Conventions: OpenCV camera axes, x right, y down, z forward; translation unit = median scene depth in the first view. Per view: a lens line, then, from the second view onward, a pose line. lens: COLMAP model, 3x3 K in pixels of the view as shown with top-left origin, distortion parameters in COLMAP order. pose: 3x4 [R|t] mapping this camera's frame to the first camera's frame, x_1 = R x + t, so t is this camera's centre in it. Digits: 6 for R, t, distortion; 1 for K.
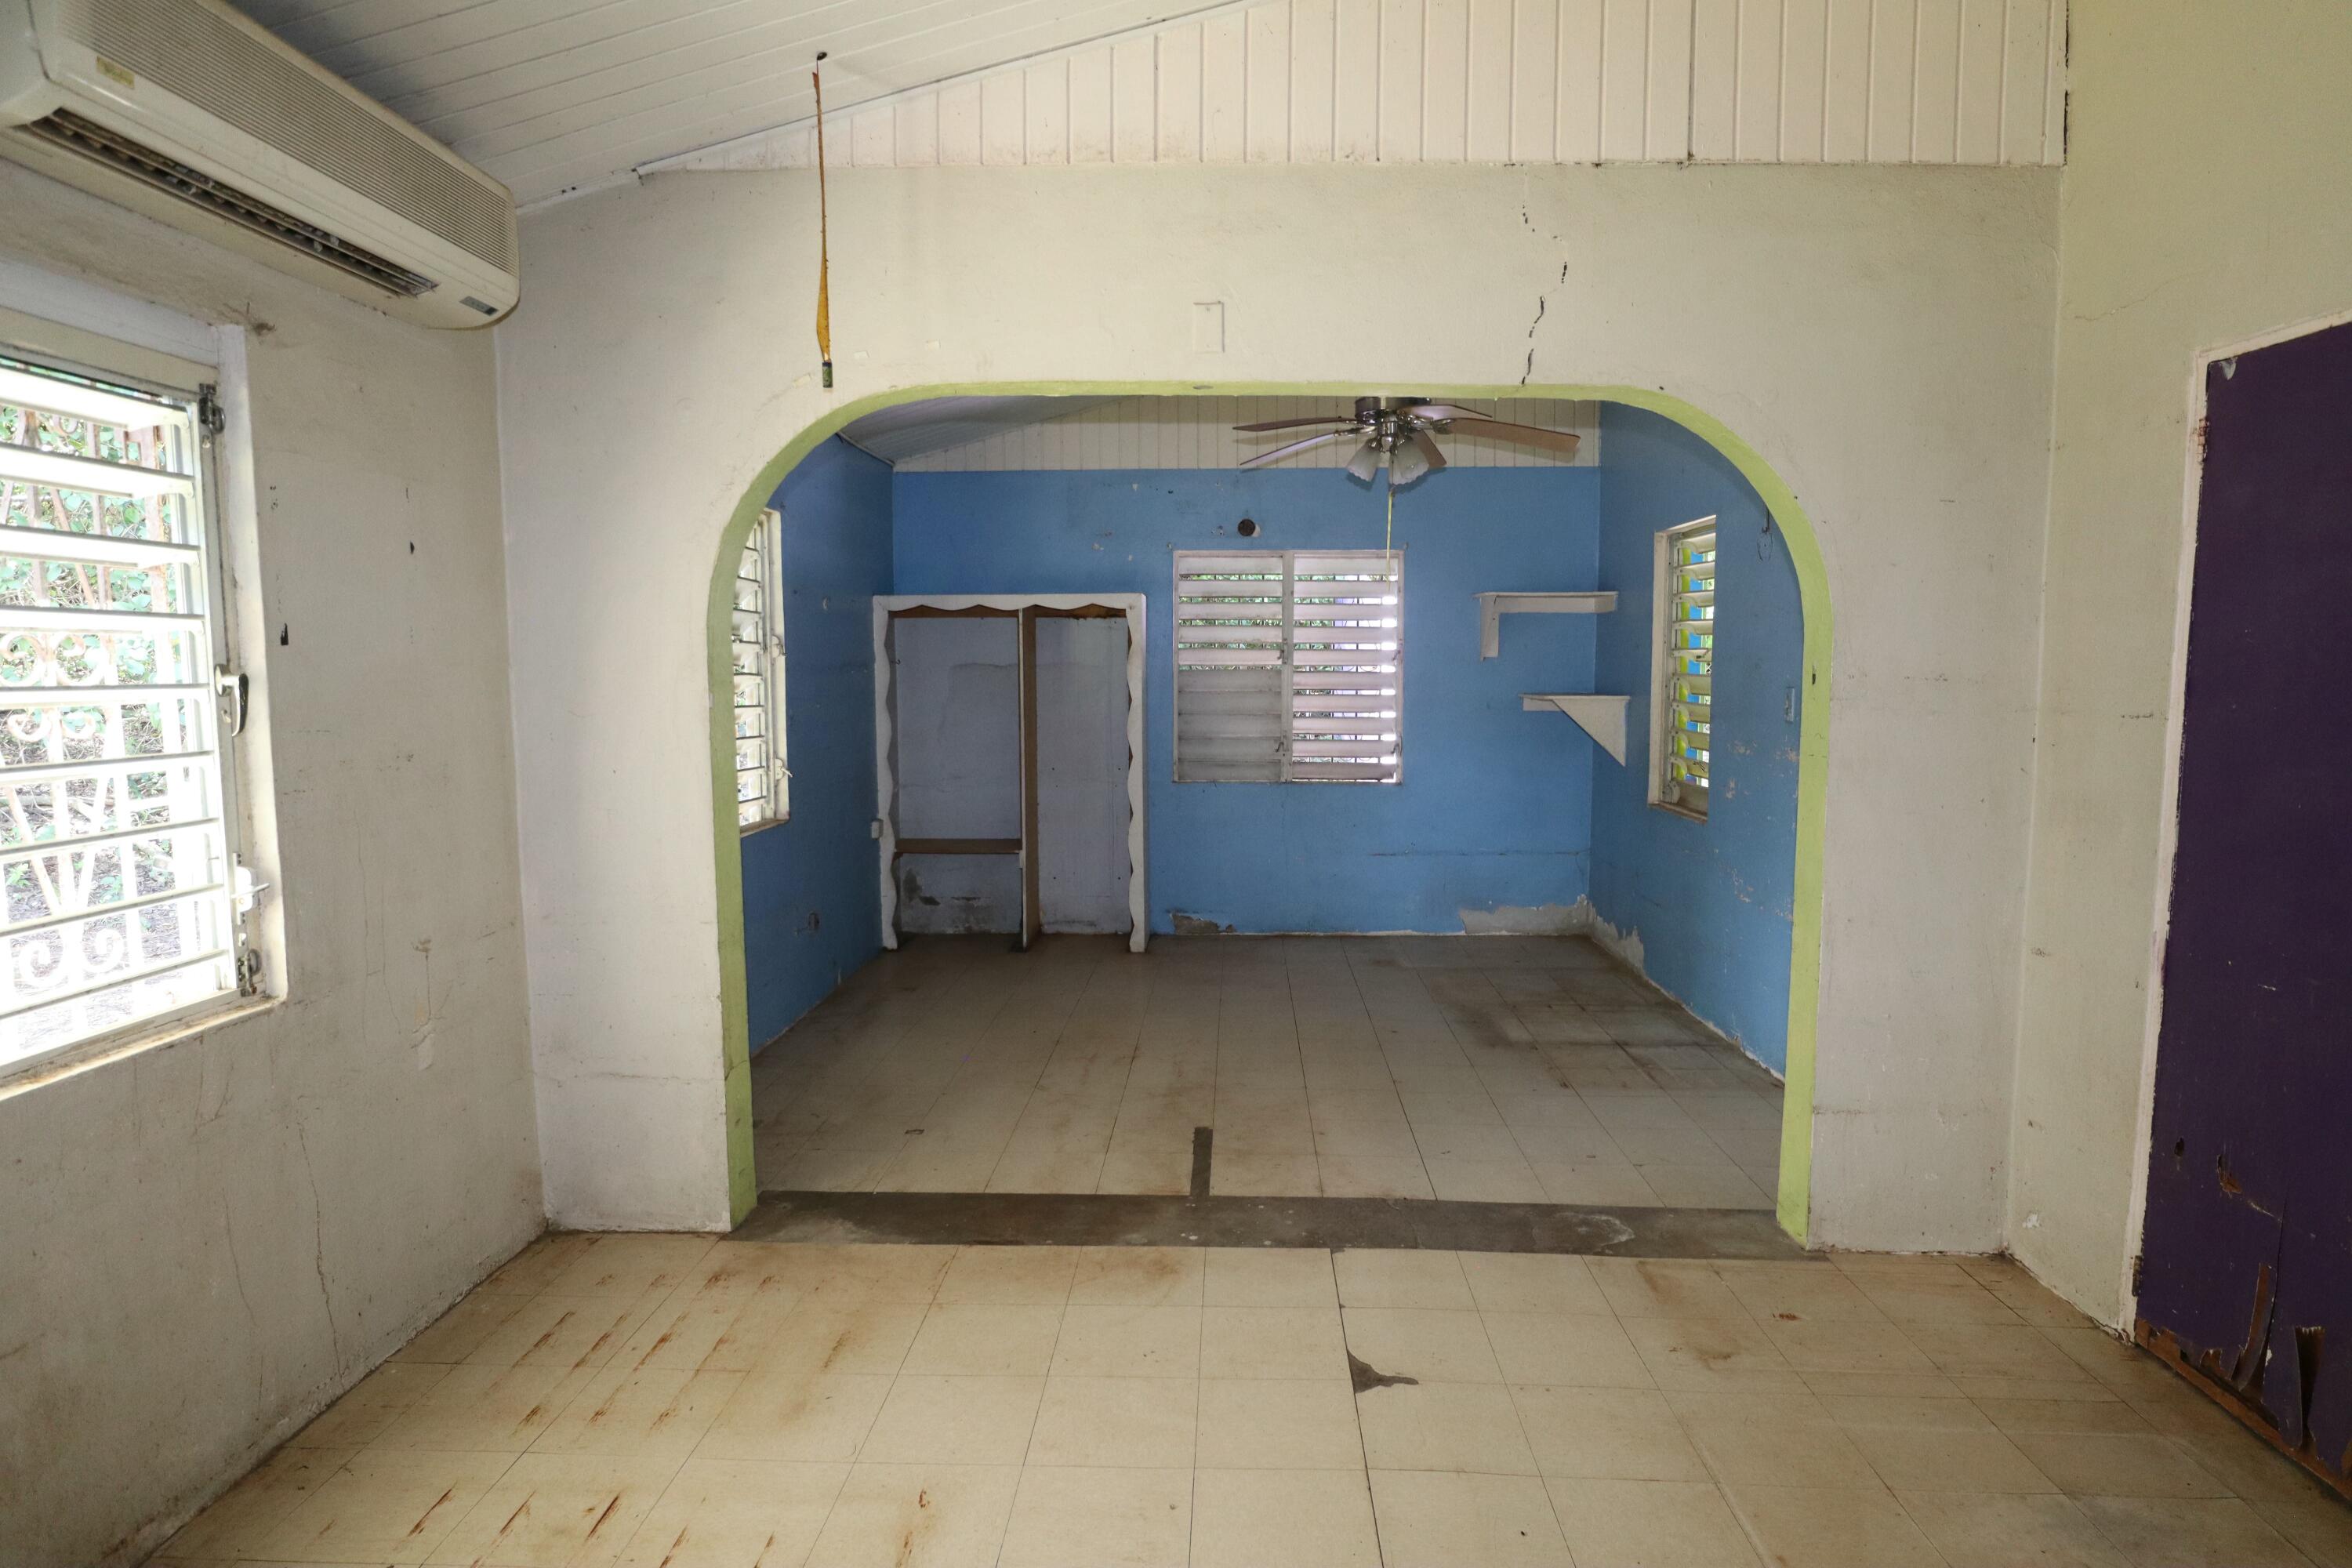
lens RADIAL K [[1384.3, 0, 1181.8], [0, 1384.3, 786.6], [0, 0, 1]] dist [-0.004610, 0.005379]
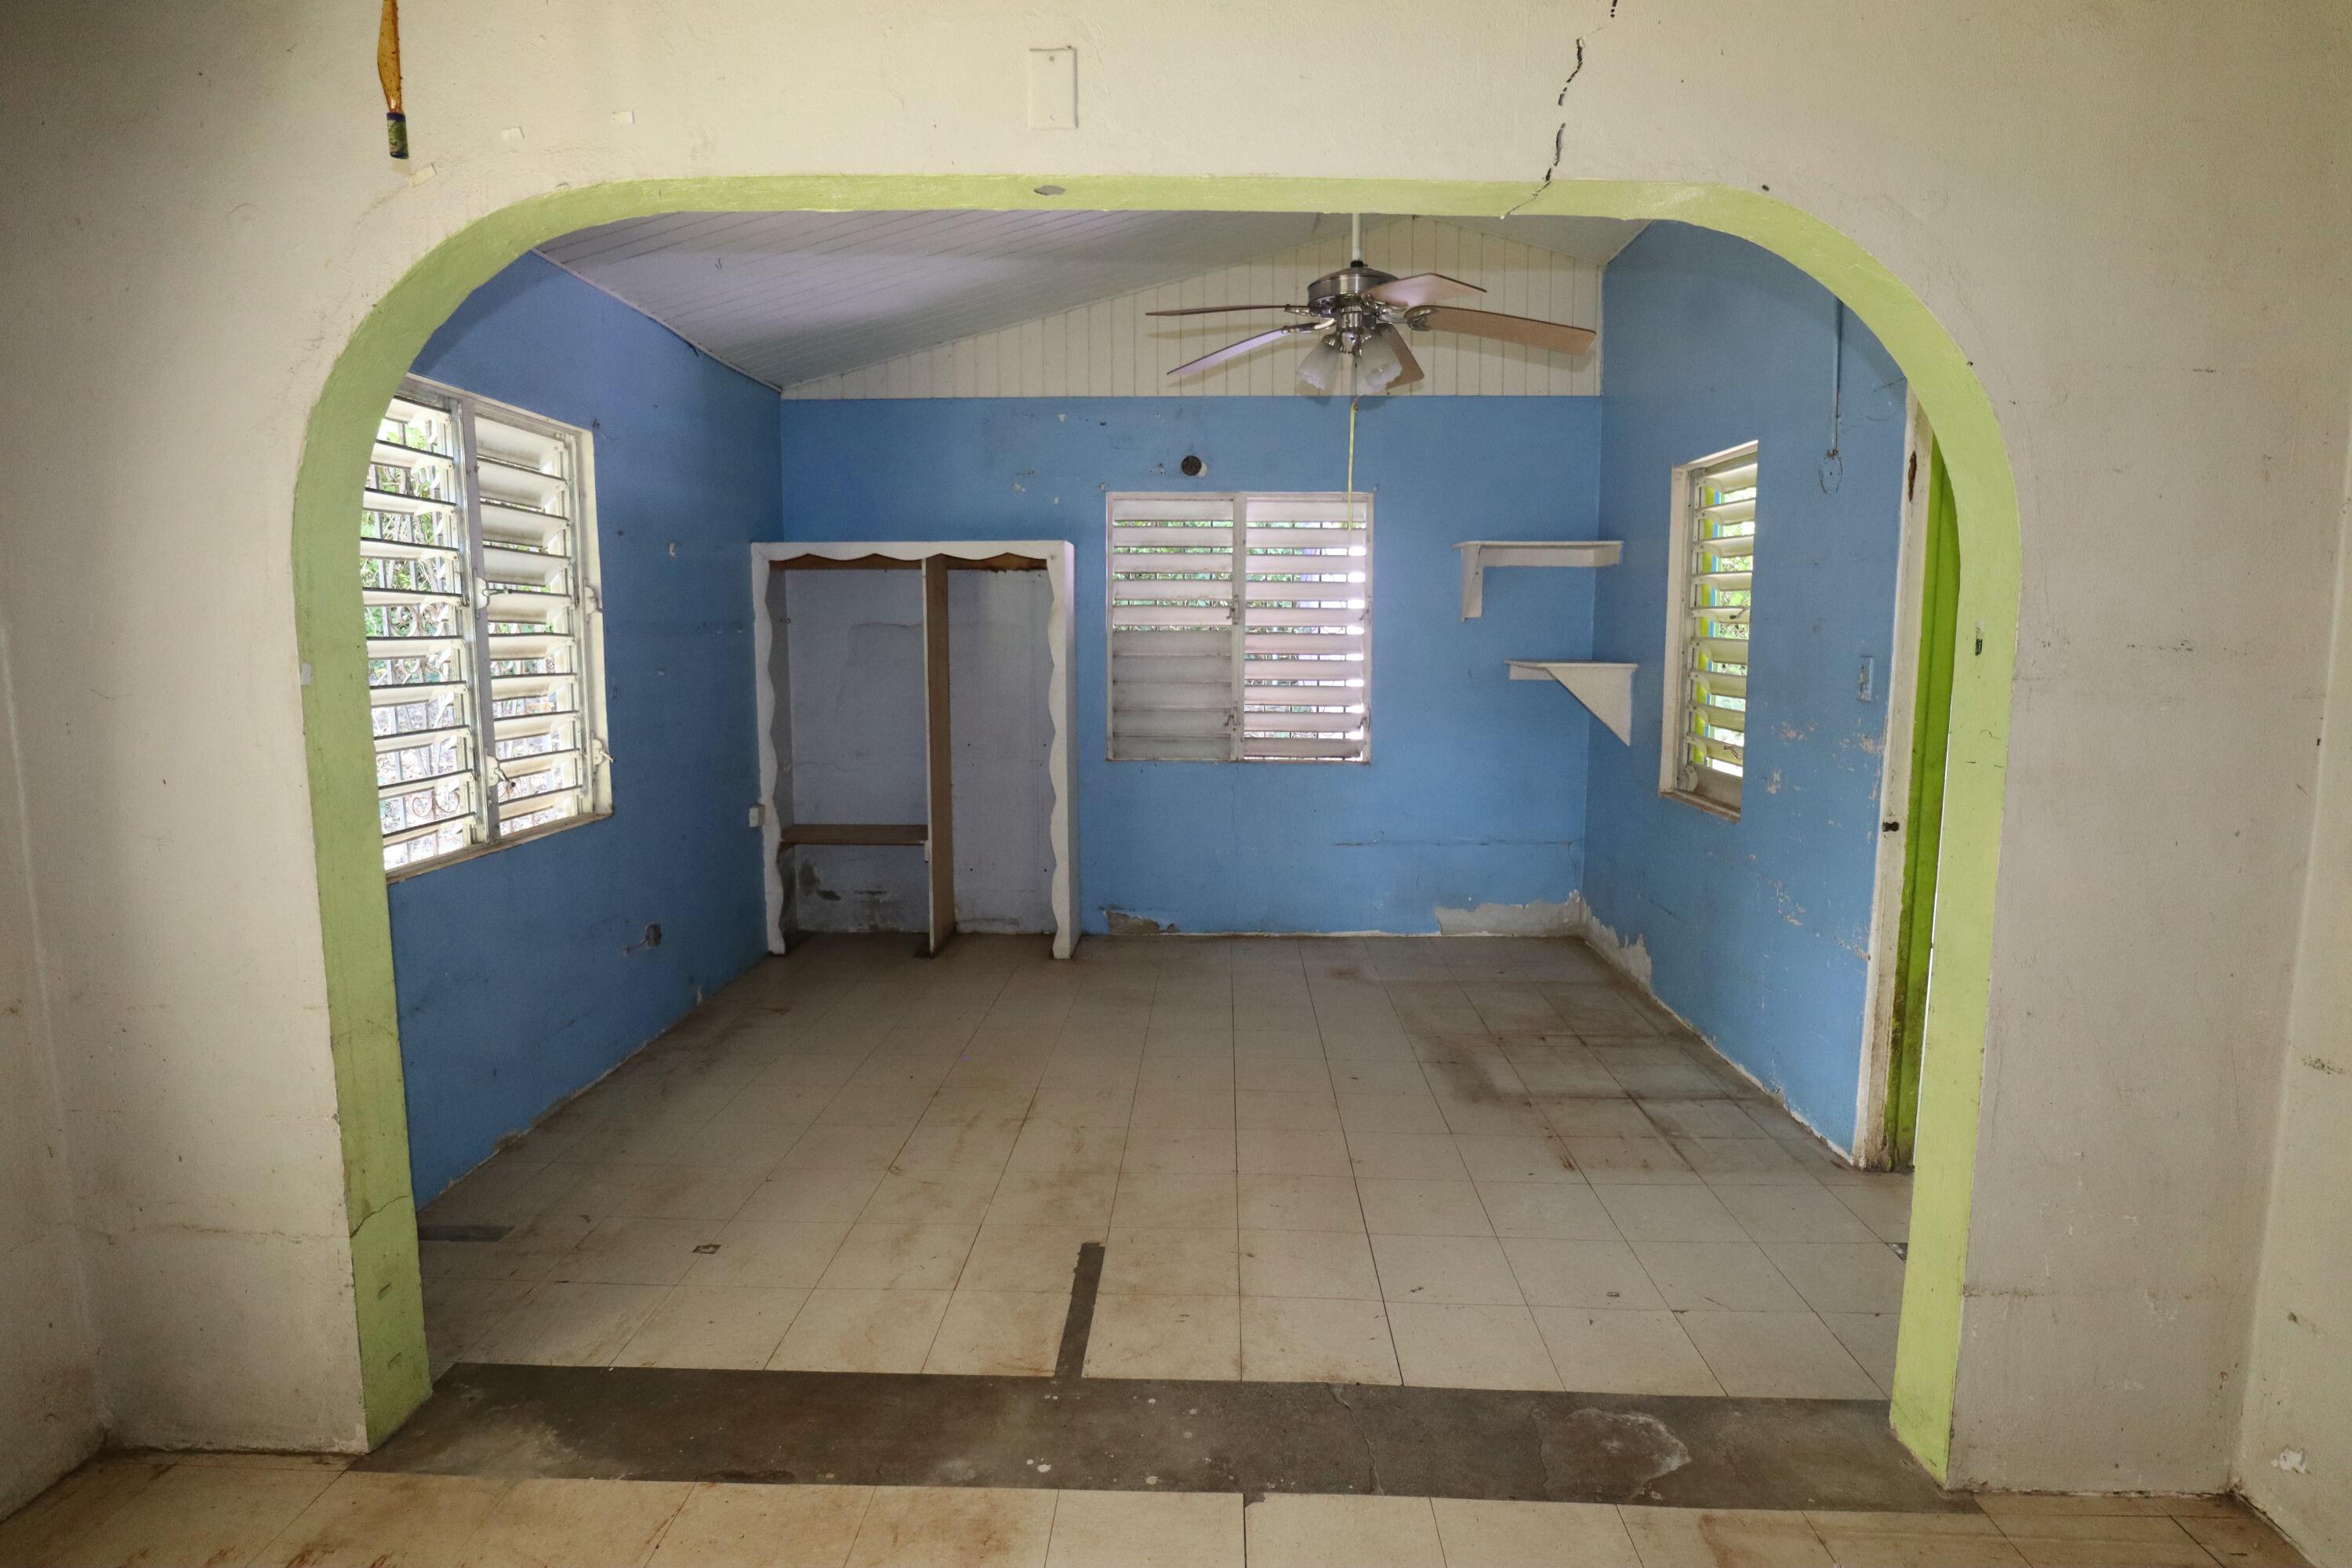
lens RADIAL K [[1304.8, 0, 1176.7], [0, 1304.8, 777.6], [0, 0, 1]] dist [-0.021792, 0.008044]
pose [[0.999985, 0.002616, 0.004827, 0.047980], [-0.002746, 0.999629, 0.027116, -0.020860], [-0.004754, -0.027129, 0.999621, 0.257439]]
